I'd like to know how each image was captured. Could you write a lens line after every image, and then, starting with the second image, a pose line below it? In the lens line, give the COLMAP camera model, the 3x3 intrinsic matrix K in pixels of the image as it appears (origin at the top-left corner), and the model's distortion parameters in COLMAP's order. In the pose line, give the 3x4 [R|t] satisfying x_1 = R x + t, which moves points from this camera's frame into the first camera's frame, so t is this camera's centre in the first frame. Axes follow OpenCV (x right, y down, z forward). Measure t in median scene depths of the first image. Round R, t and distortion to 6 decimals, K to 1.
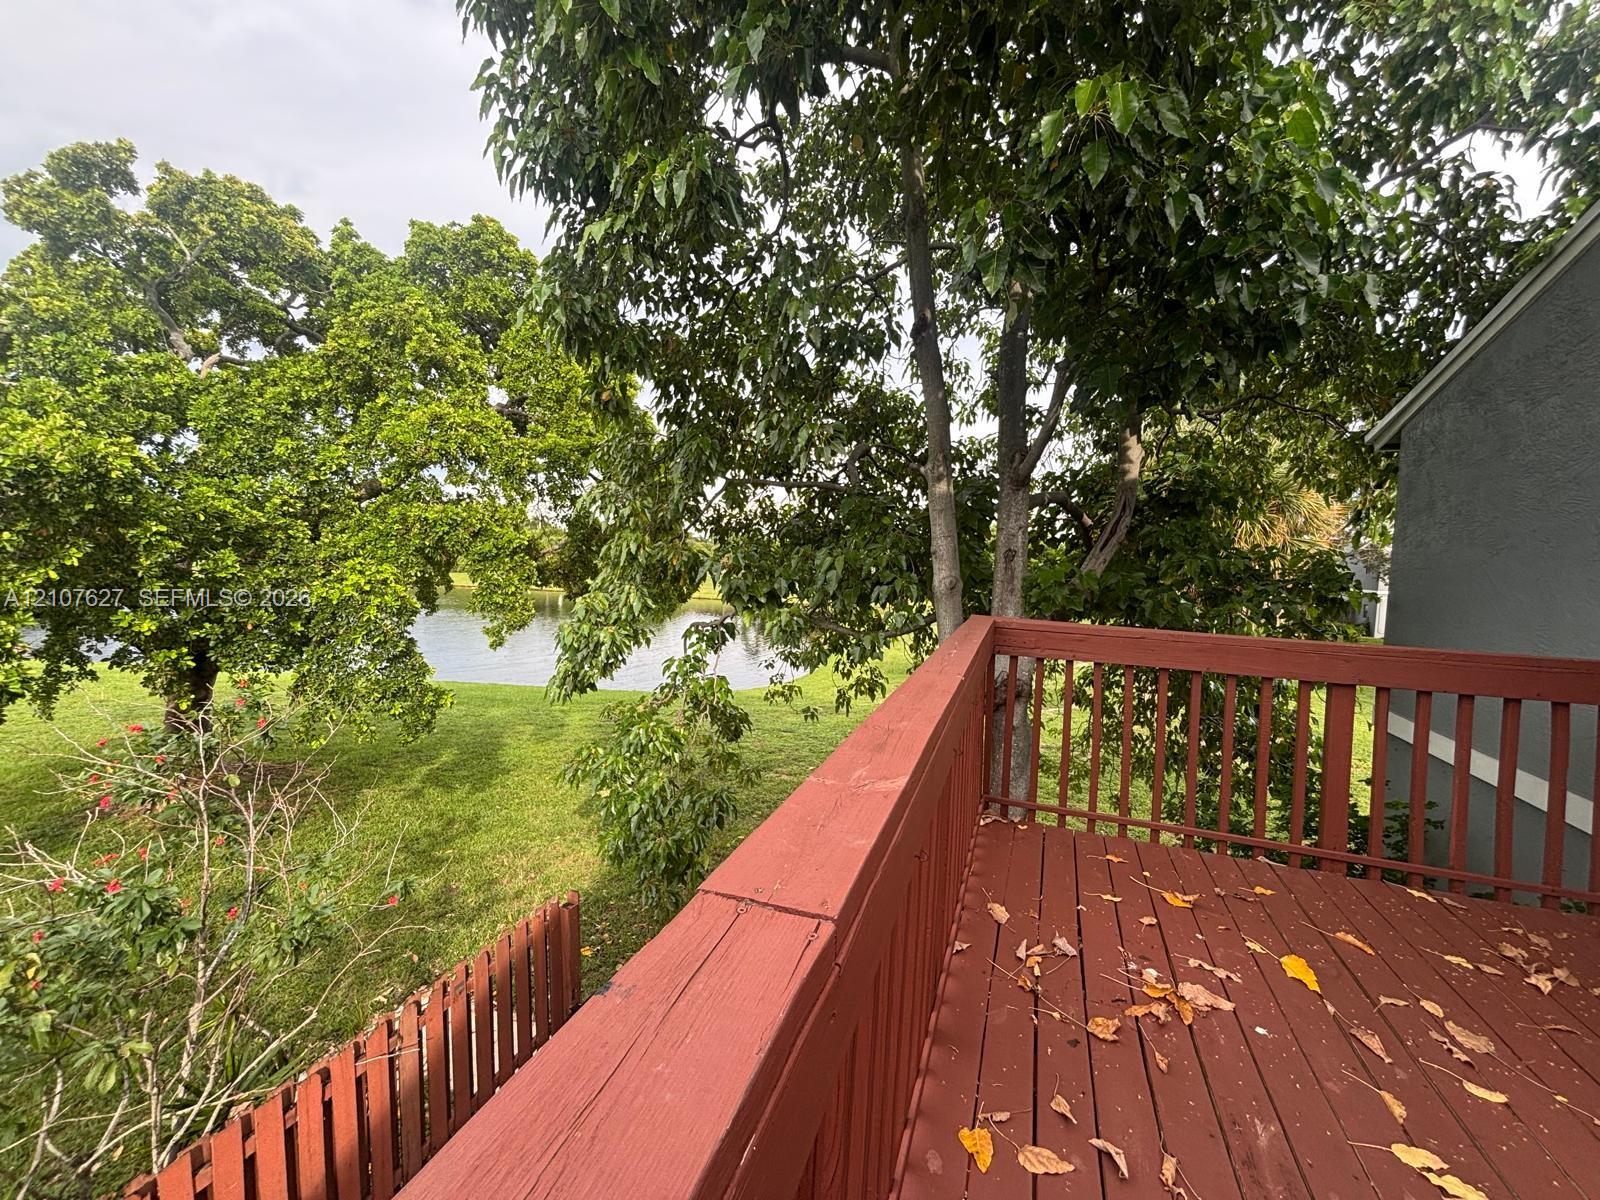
lens RADIAL K [[642.6, 0, 798.1], [0, 642.6, 599.7], [0, 0, 1]] dist [-0.002069, 0.000985]
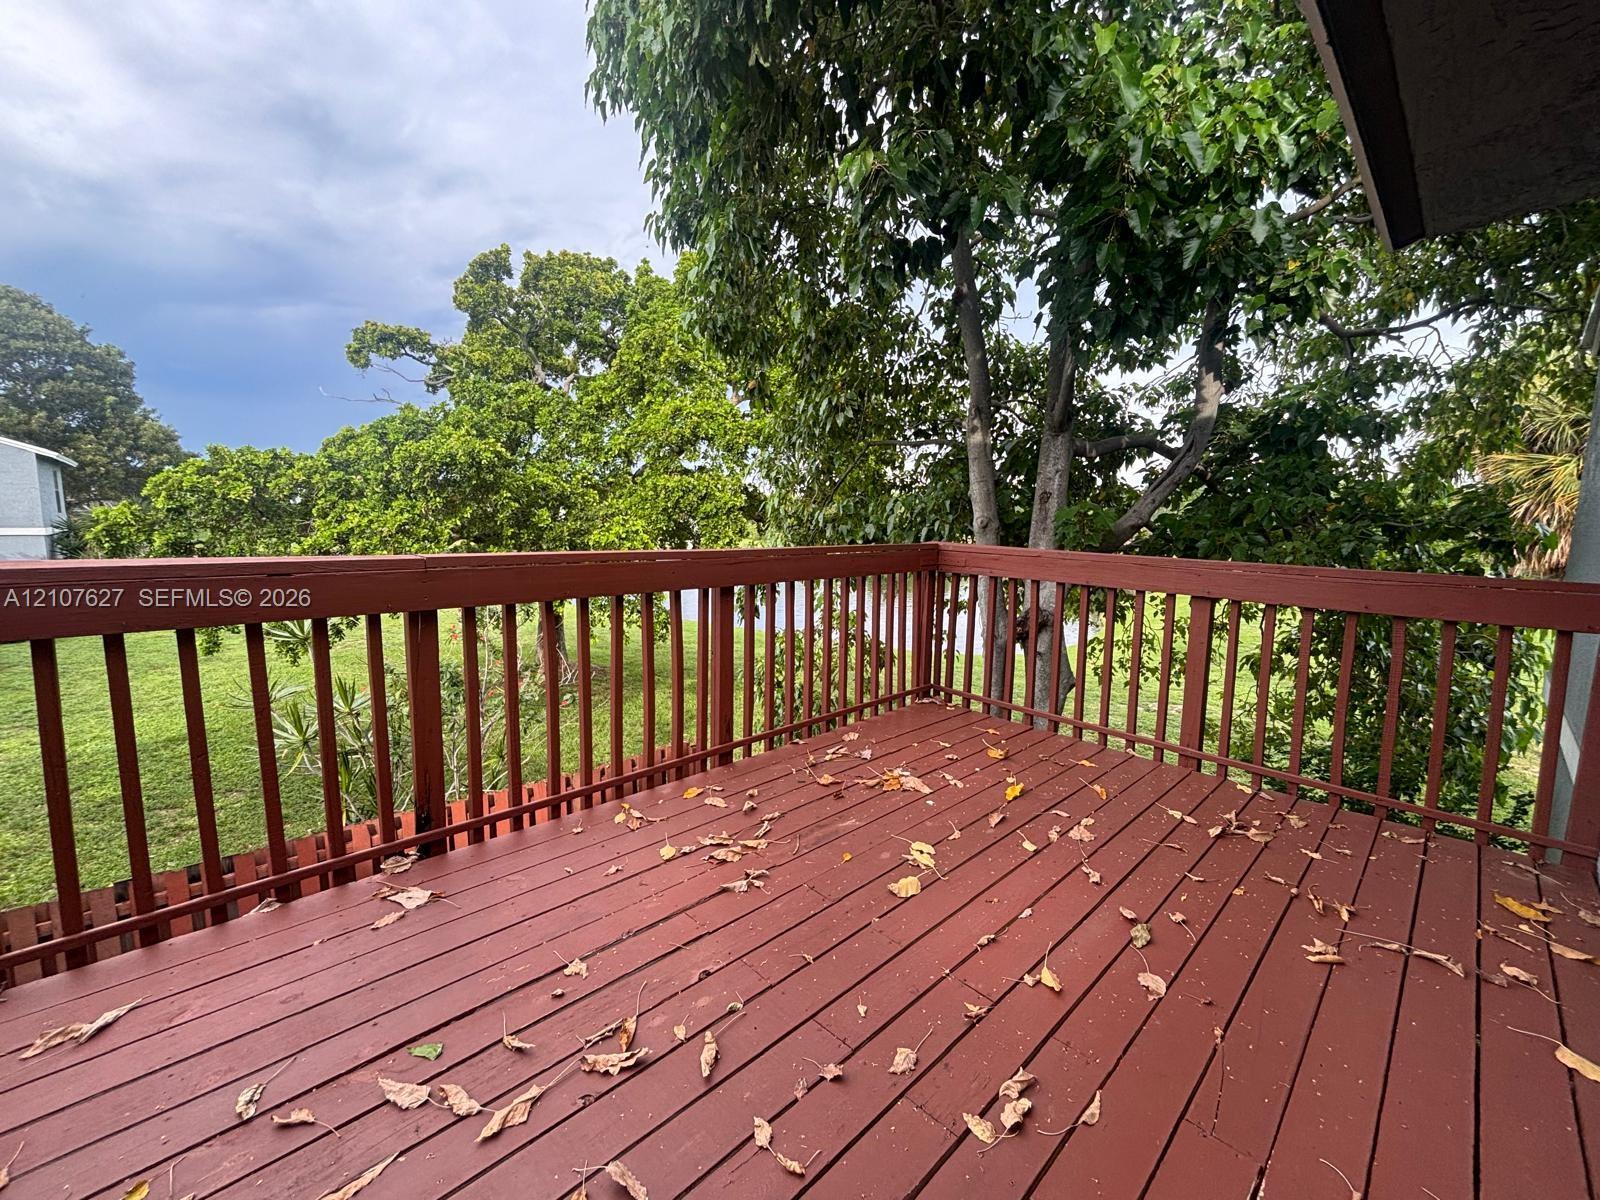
lens RADIAL K [[642.6, 0, 795.3], [0, 642.6, 598.4], [0, 0, 1]] dist [-0.002069, 0.000985]
pose [[0.900938, 0.044367, -0.431673, 0.258464], [-0.025443, 0.998449, 0.049517, 0.035812], [0.433200, -0.033628, 0.900670, -0.105236]]
